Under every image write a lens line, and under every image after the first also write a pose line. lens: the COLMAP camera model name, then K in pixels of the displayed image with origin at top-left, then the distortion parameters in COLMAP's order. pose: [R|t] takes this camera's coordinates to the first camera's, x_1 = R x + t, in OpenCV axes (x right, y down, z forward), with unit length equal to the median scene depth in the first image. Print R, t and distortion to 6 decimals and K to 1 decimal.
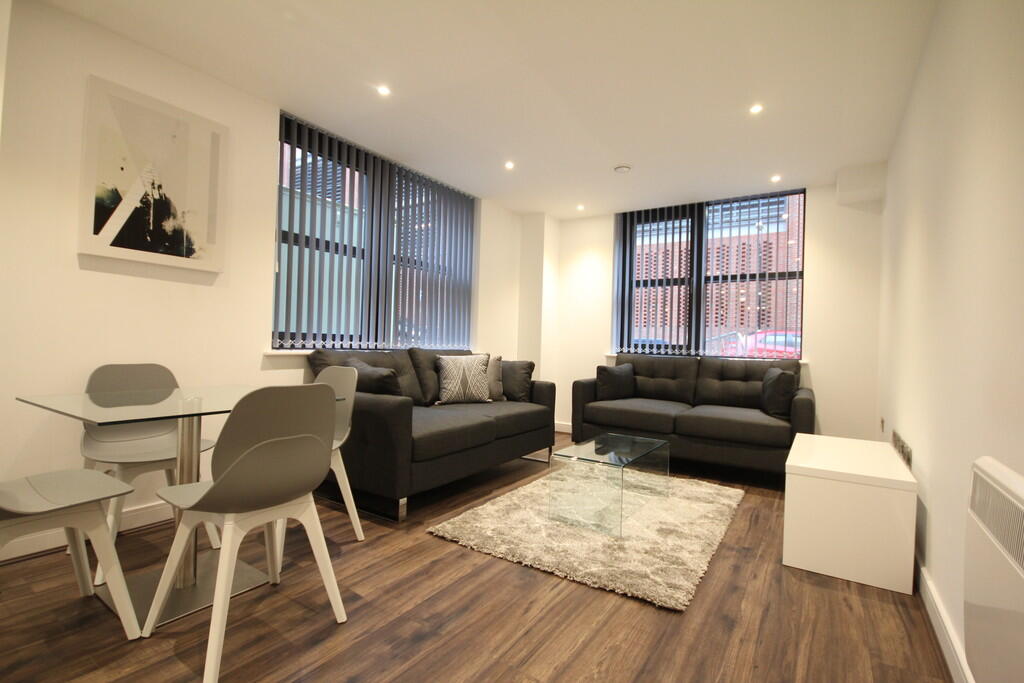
lens RADIAL K [[477.8, 0, 512.0], [0, 477.8, 341.5], [0, 0, 1]] dist [0.000283, -0.000017]
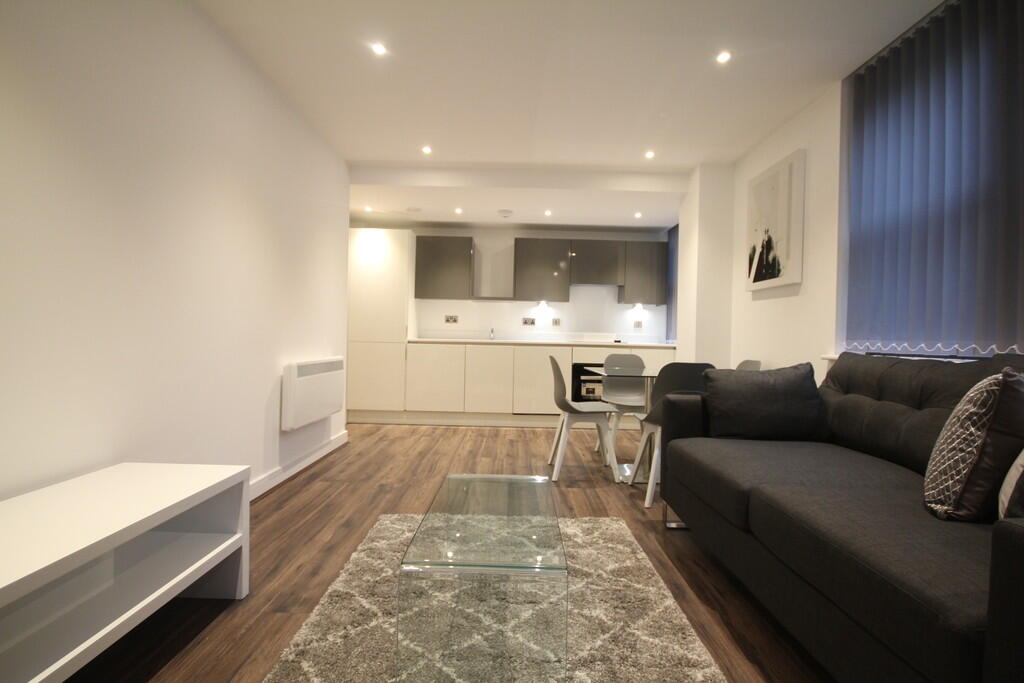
lens RADIAL K [[477.8, 0, 512.0], [0, 477.8, 341.5], [0, 0, 1]] dist [0.000283, -0.000017]
pose [[-0.836965, -0.044004, -0.545484, 0.470166], [-0.043983, 0.998946, -0.013099, 0.030687], [0.545485, 0.013029, -0.838019, 1.366503]]
